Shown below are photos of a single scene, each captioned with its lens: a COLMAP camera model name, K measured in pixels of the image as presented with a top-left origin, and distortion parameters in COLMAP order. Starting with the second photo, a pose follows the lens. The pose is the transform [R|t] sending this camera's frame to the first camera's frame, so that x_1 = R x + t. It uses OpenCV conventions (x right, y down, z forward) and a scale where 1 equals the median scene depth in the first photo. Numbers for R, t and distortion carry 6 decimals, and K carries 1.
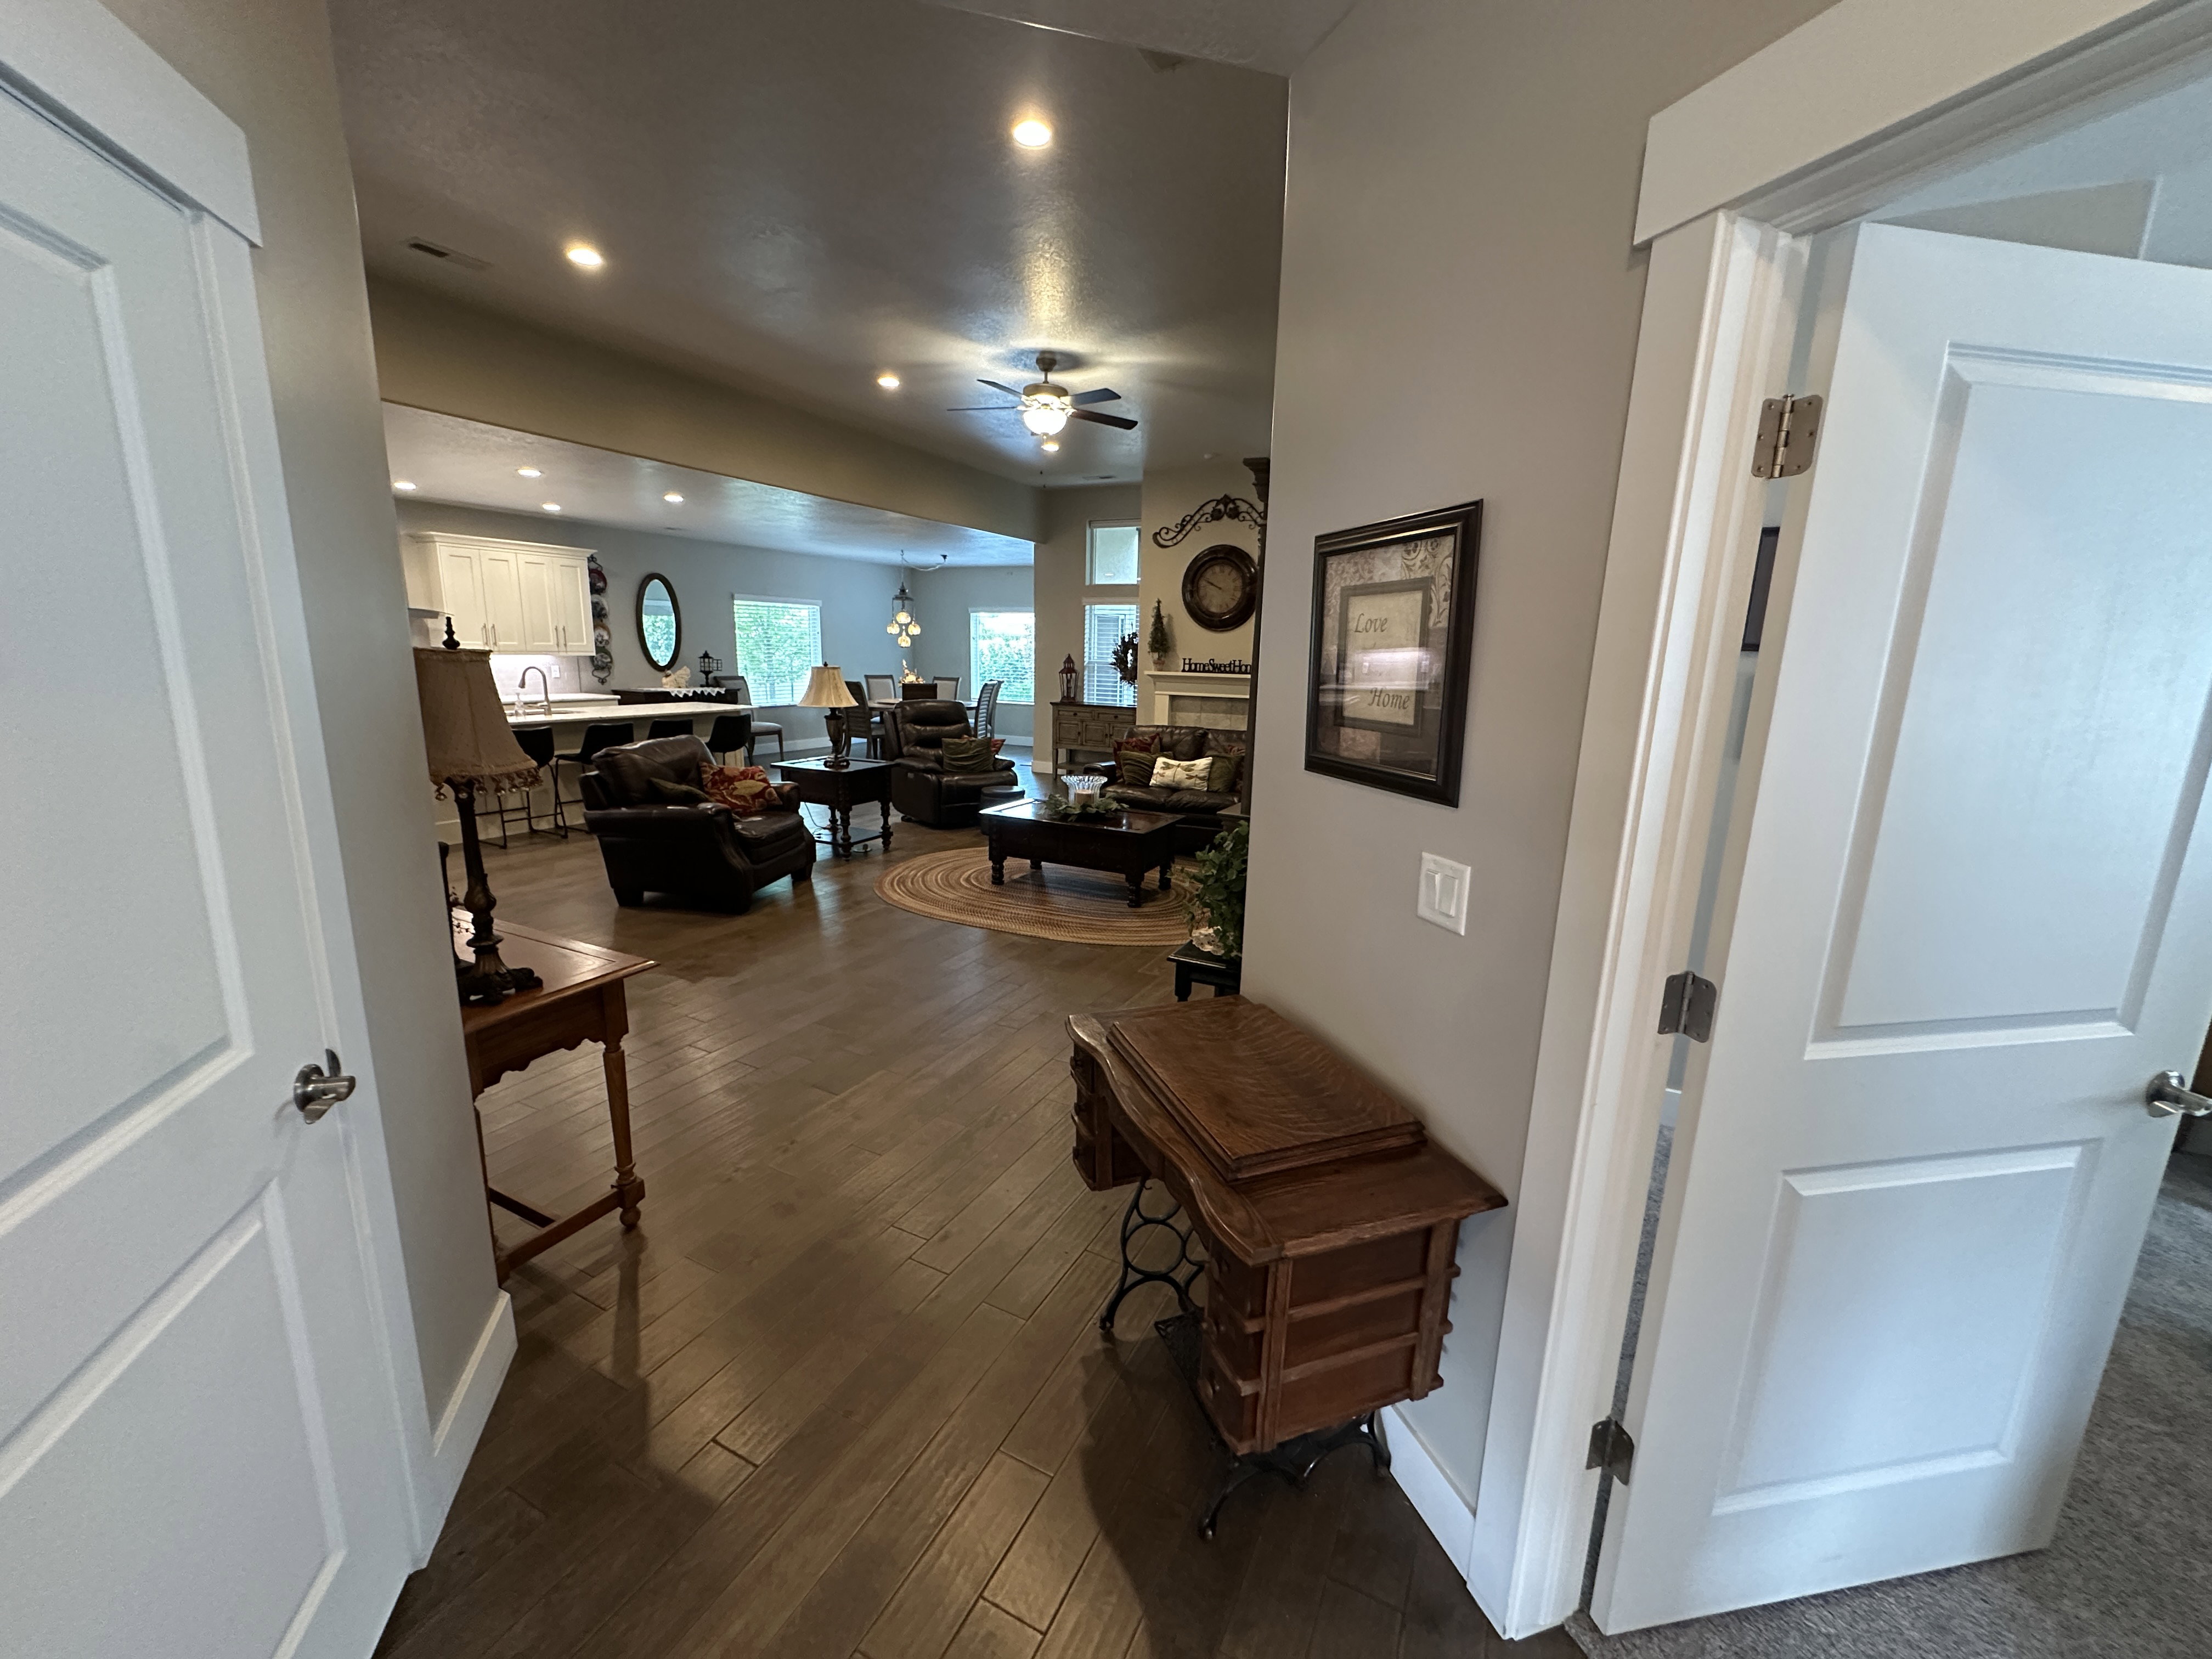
lens RADIAL K [[885.6, 0, 1104.3], [0, 885.6, 830.3], [0, 0, 1]] dist [-0.000127, -0.000083]
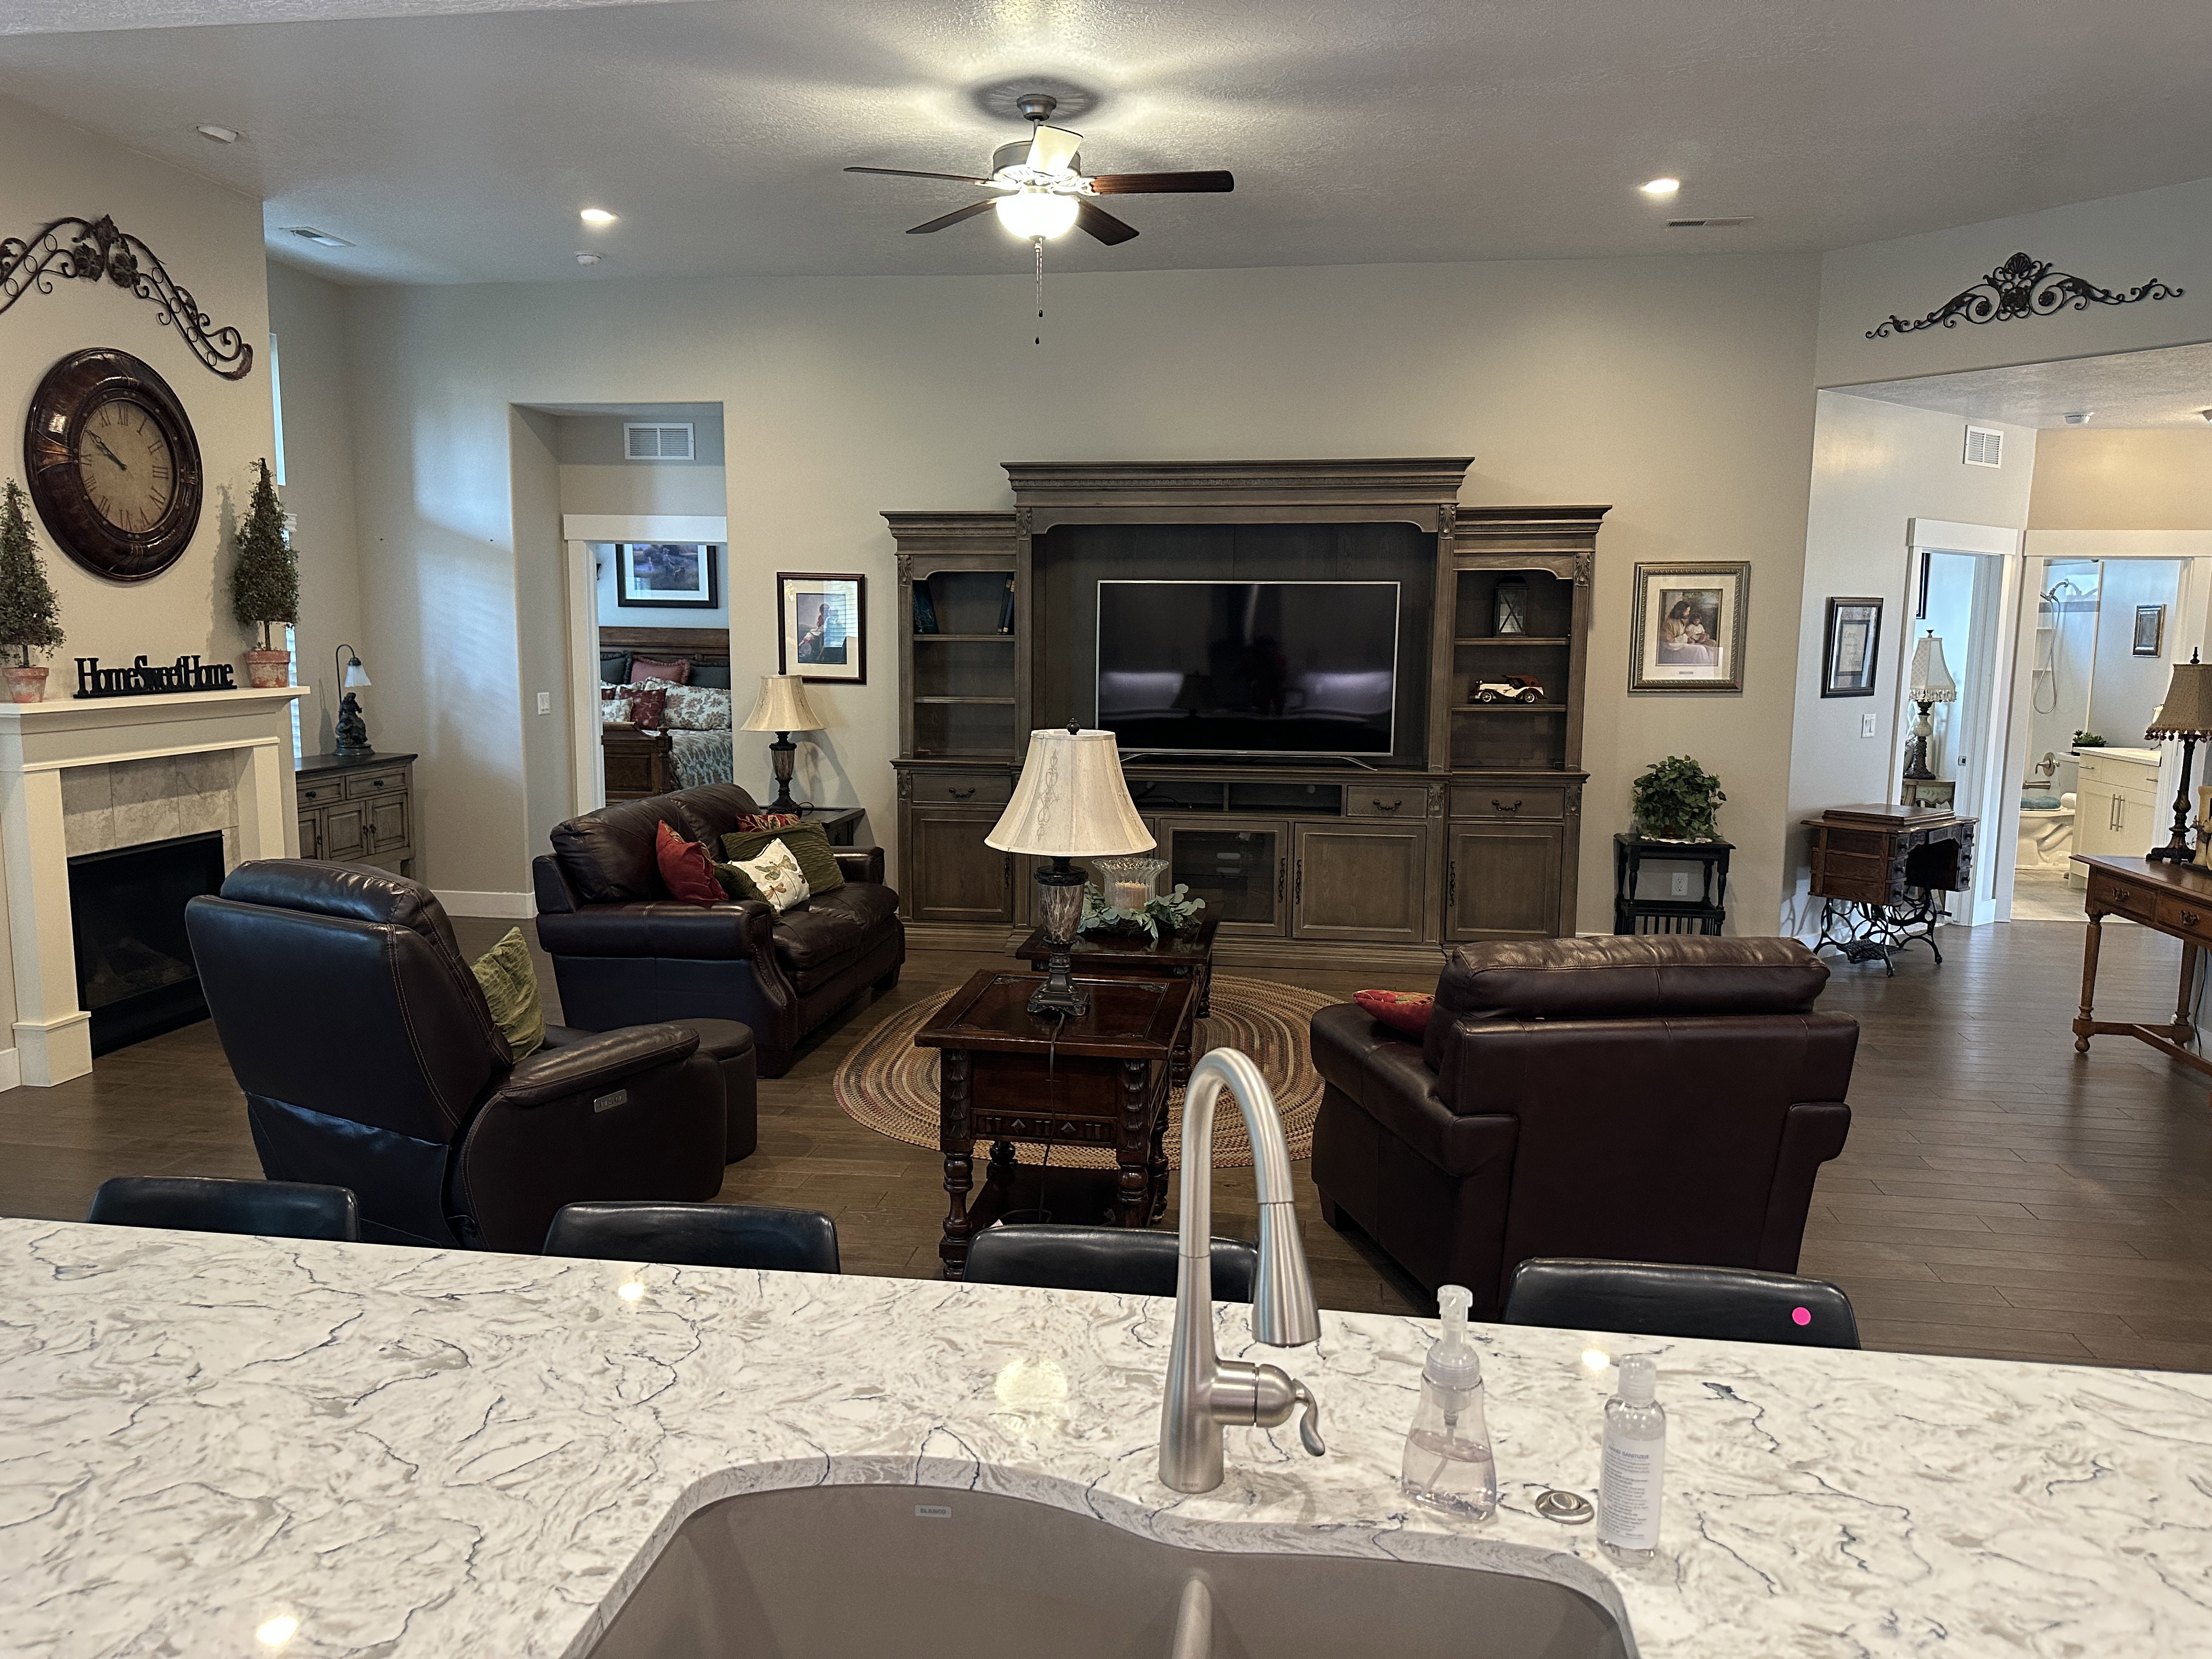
lens RADIAL K [[1553.0, 0, 1097.9], [0, 1553.0, 834.7], [0, 0, 1]] dist [0.055622, -0.064689]
pose [[-0.323176, -0.154538, 0.933635, -0.526510], [0.174104, 0.960027, 0.219172, -0.164452], [-0.930185, 0.233381, -0.283352, 0.697814]]
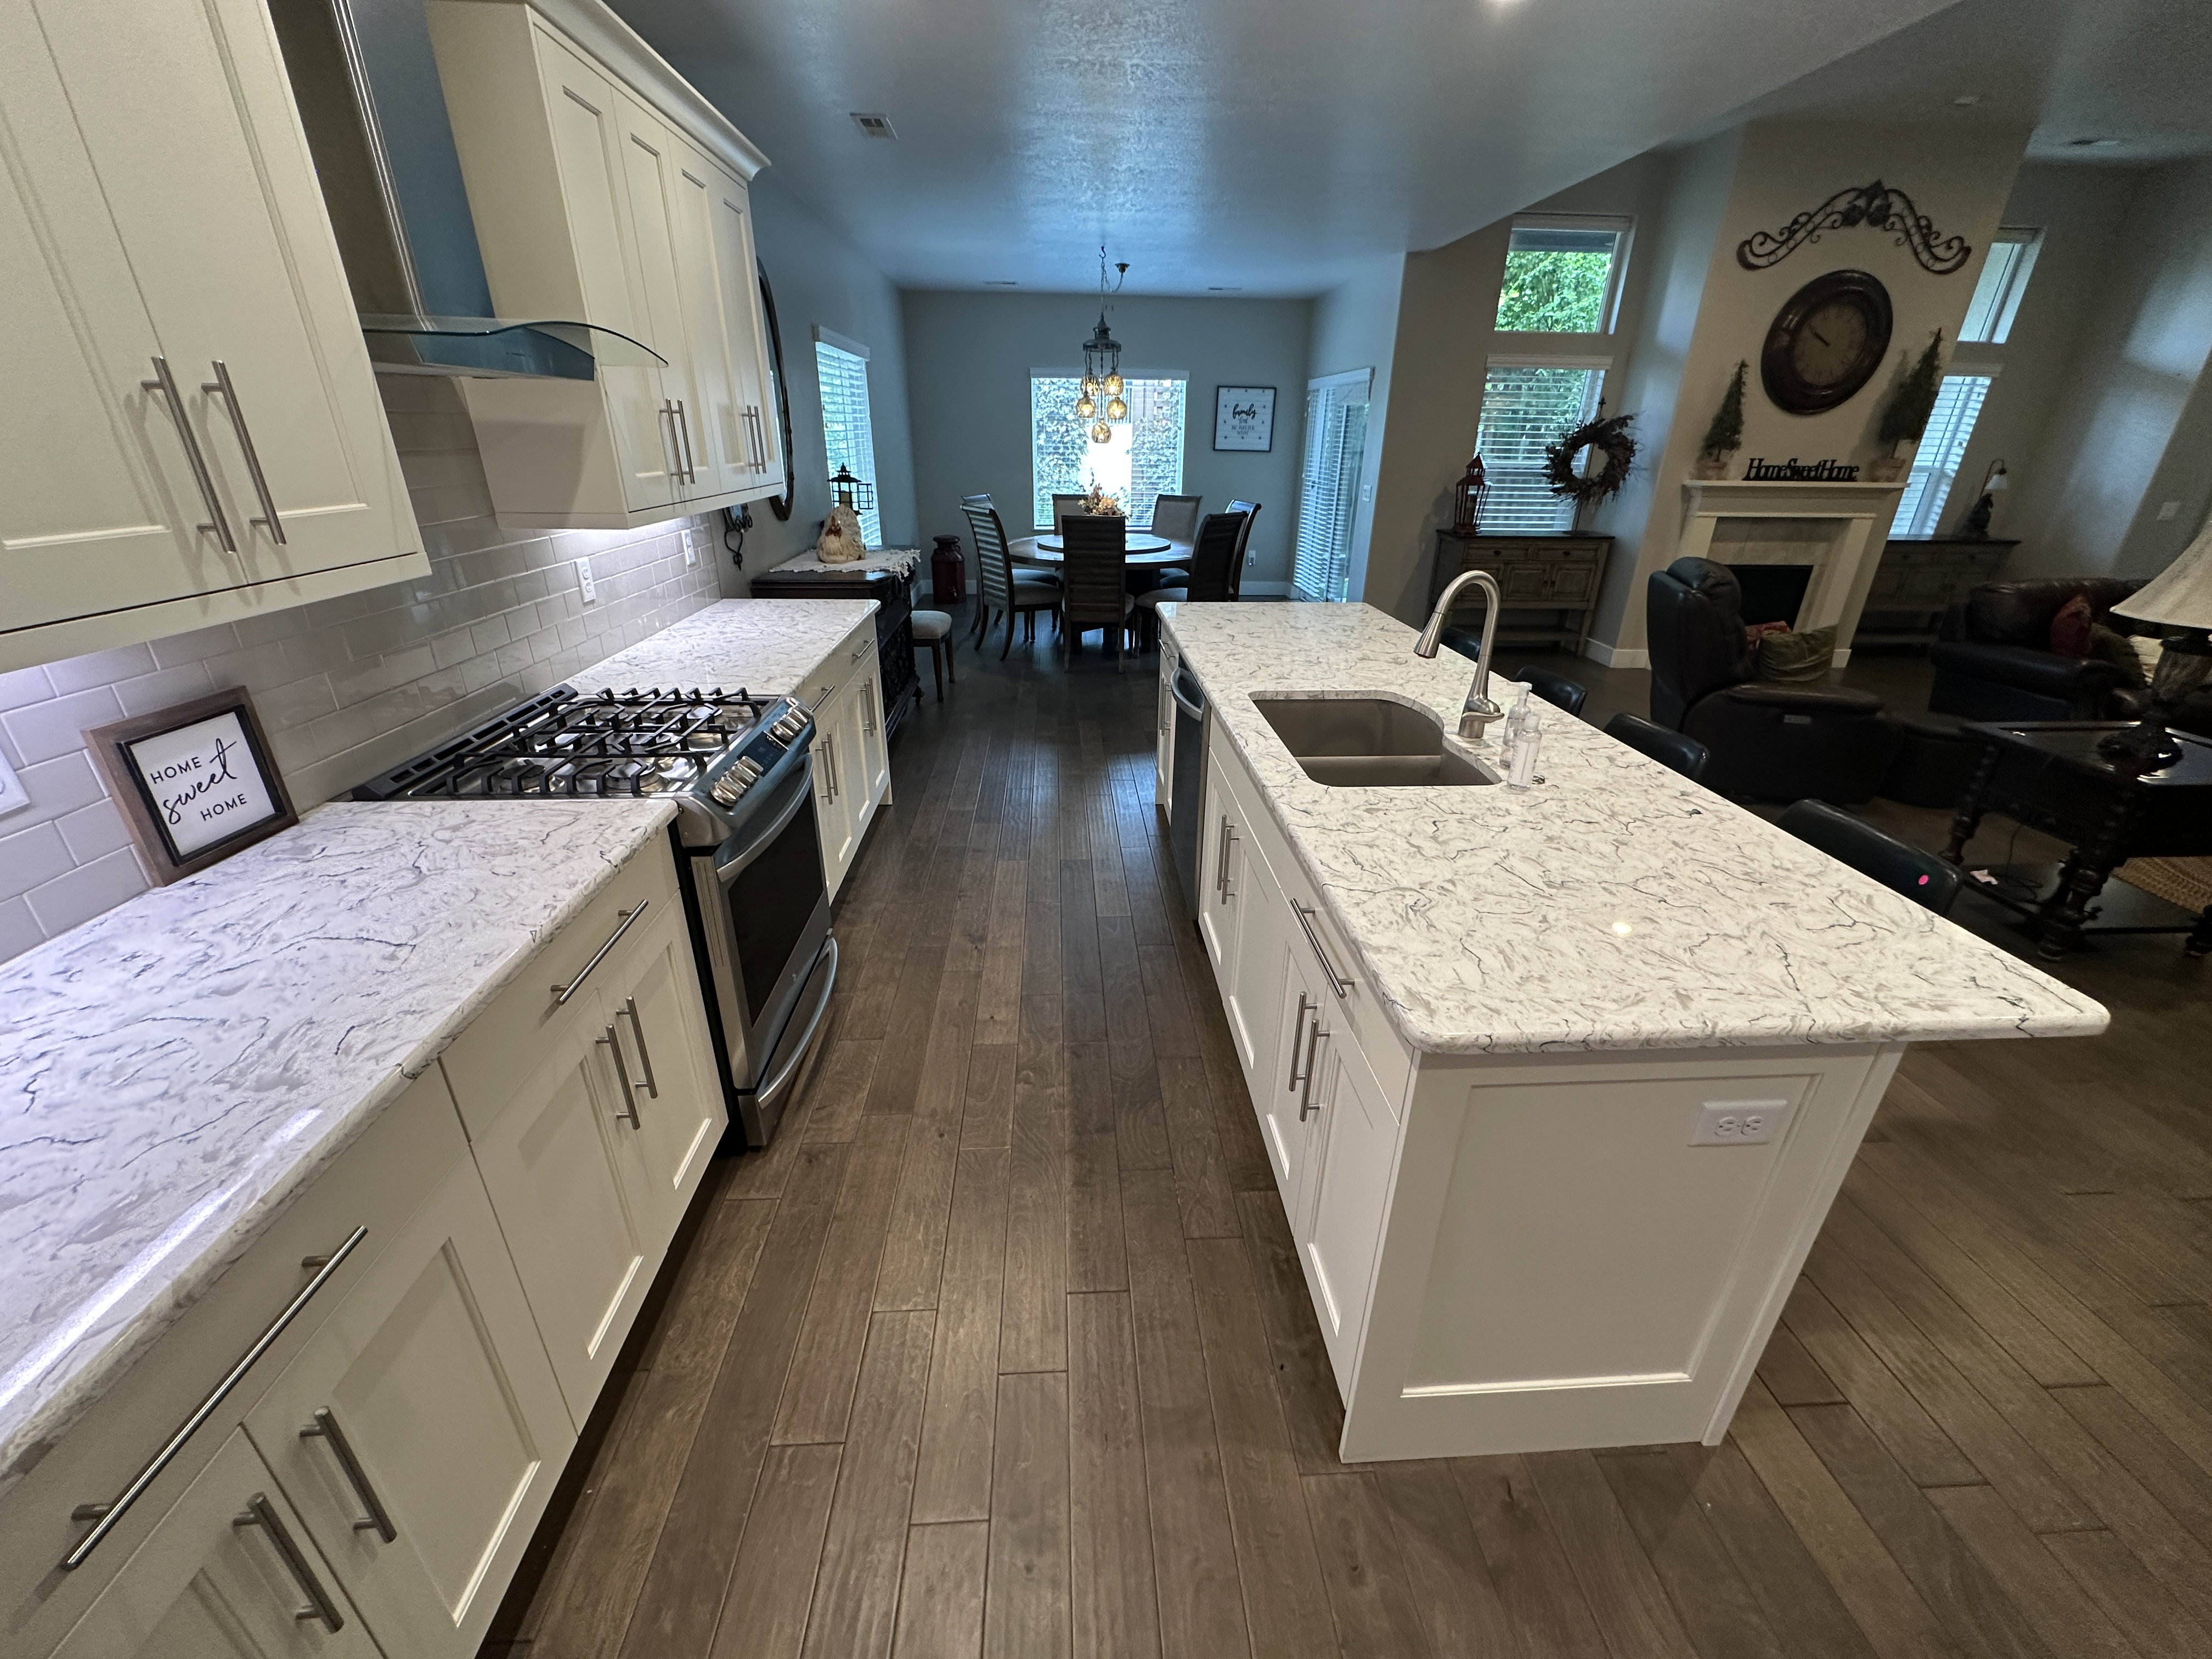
lens RADIAL K [[882.2, 0, 1107.0], [0, 882.2, 827.7], [0, 0, 1]] dist [-0.001173, -0.000413]
pose [[0.861610, -0.219767, 0.457527, -0.586294], [0.110949, 0.961152, 0.252739, -0.126498], [-0.495297, -0.167001, 0.852521, 0.536068]]
